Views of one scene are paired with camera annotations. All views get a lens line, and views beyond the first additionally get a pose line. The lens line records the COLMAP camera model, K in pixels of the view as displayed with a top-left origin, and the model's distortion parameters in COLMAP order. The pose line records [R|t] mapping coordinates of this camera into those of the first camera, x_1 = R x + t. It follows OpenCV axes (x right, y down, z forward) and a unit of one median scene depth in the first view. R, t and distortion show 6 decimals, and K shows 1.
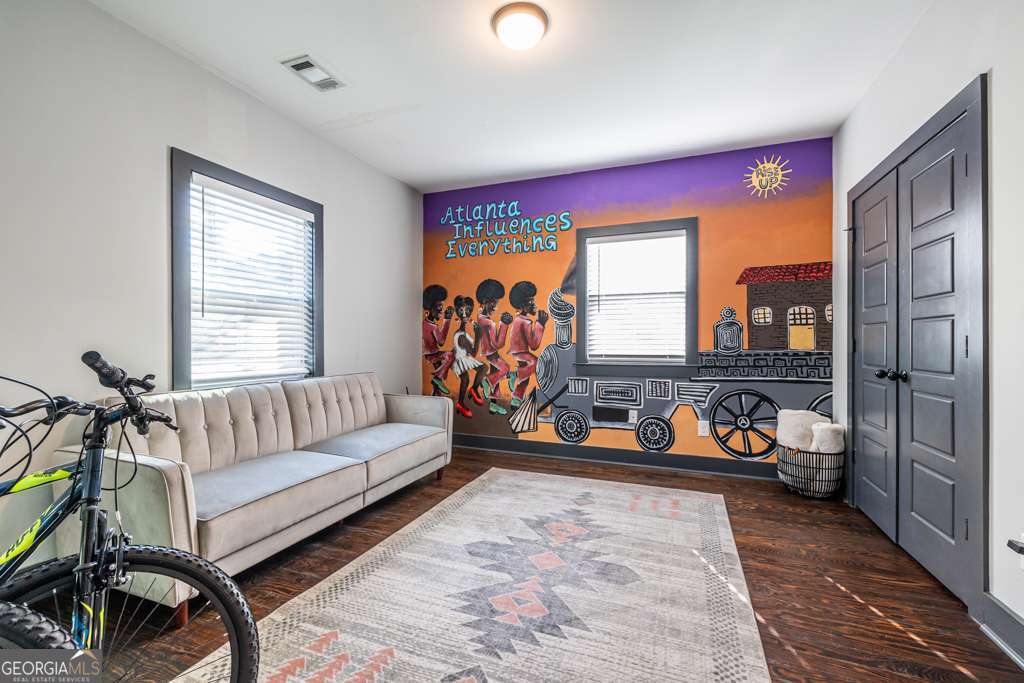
lens RADIAL K [[439.6, 0, 511.7], [0, 439.6, 346.5], [0, 0, 1]] dist [0.001332, 0.000119]
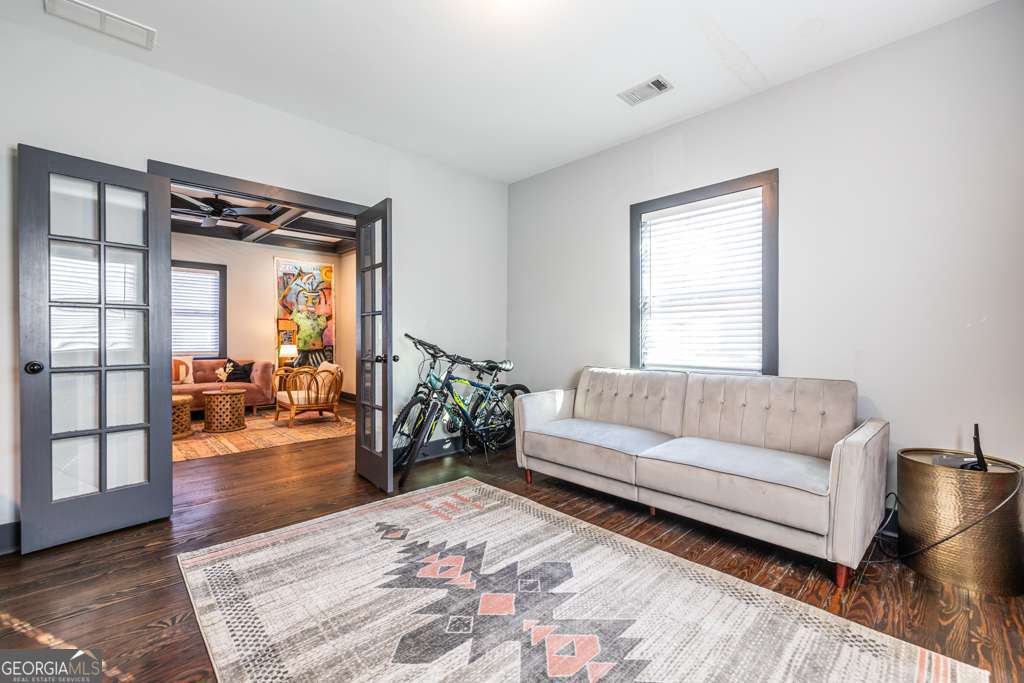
lens RADIAL K [[441.9, 0, 512.0], [0, 441.9, 341.5], [0, 0, 1]] dist [-0.000299, 0.000015]
pose [[-0.436668, 0.013854, -0.899516, 0.740274], [-0.001750, 0.999866, 0.016249, -0.015015], [0.899621, 0.008669, -0.436585, 1.272413]]
